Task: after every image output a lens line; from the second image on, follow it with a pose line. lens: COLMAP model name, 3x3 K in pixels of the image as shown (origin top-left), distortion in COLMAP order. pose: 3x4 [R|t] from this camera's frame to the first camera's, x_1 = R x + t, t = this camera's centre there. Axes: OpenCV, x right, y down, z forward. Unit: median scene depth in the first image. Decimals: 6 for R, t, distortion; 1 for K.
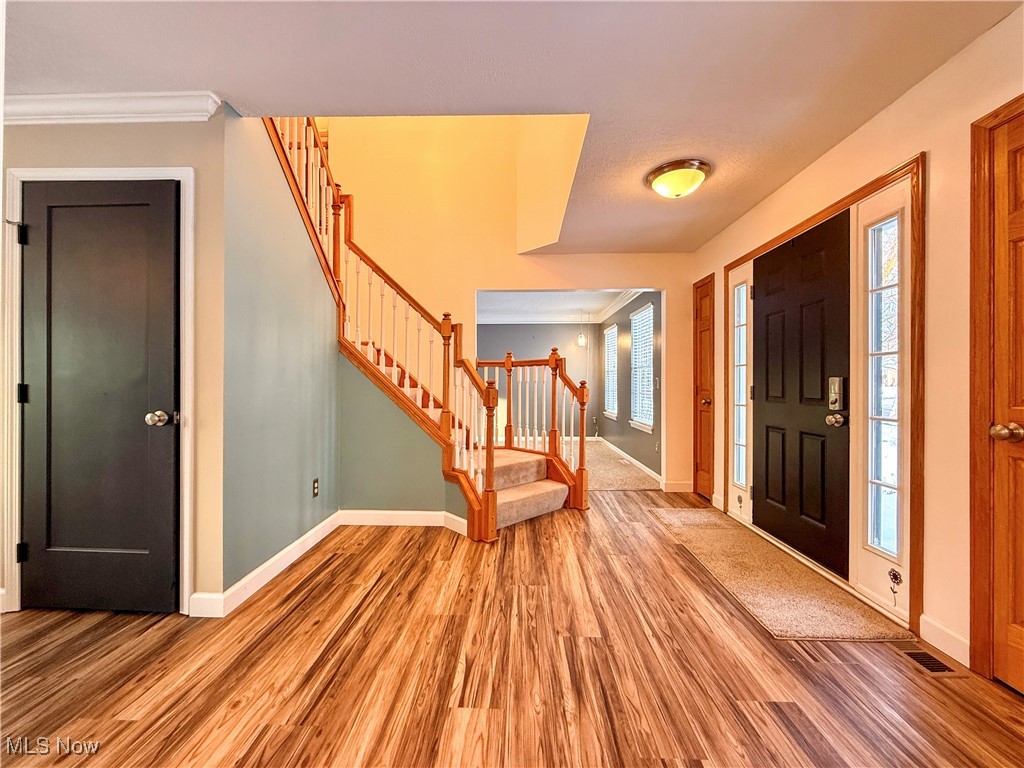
lens RADIAL K [[410.0, 0, 509.9], [0, 410.0, 384.7], [0, 0, 1]] dist [0.002518, 0.000133]
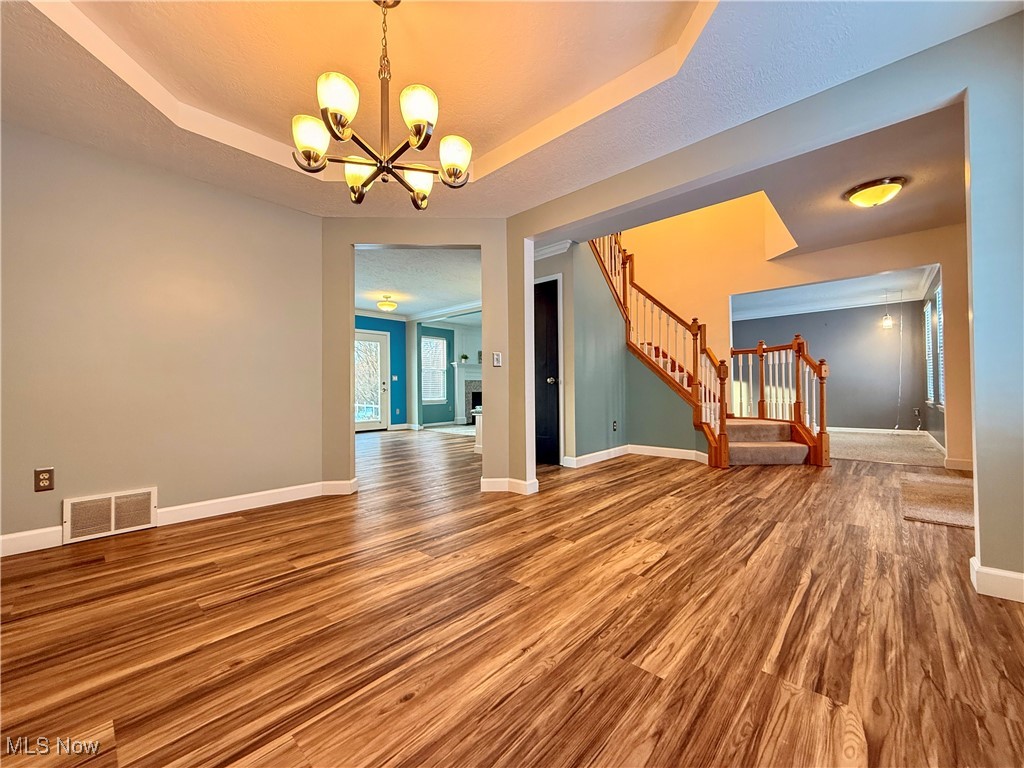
lens RADIAL K [[410.0, 0, 509.9], [0, 410.0, 384.7], [0, 0, 1]] dist [0.002518, 0.000133]
pose [[0.758120, -0.019457, -0.651825, 0.305900], [0.011818, 0.999801, -0.016099, 0.083976], [0.652008, 0.004501, 0.758199, -0.573000]]
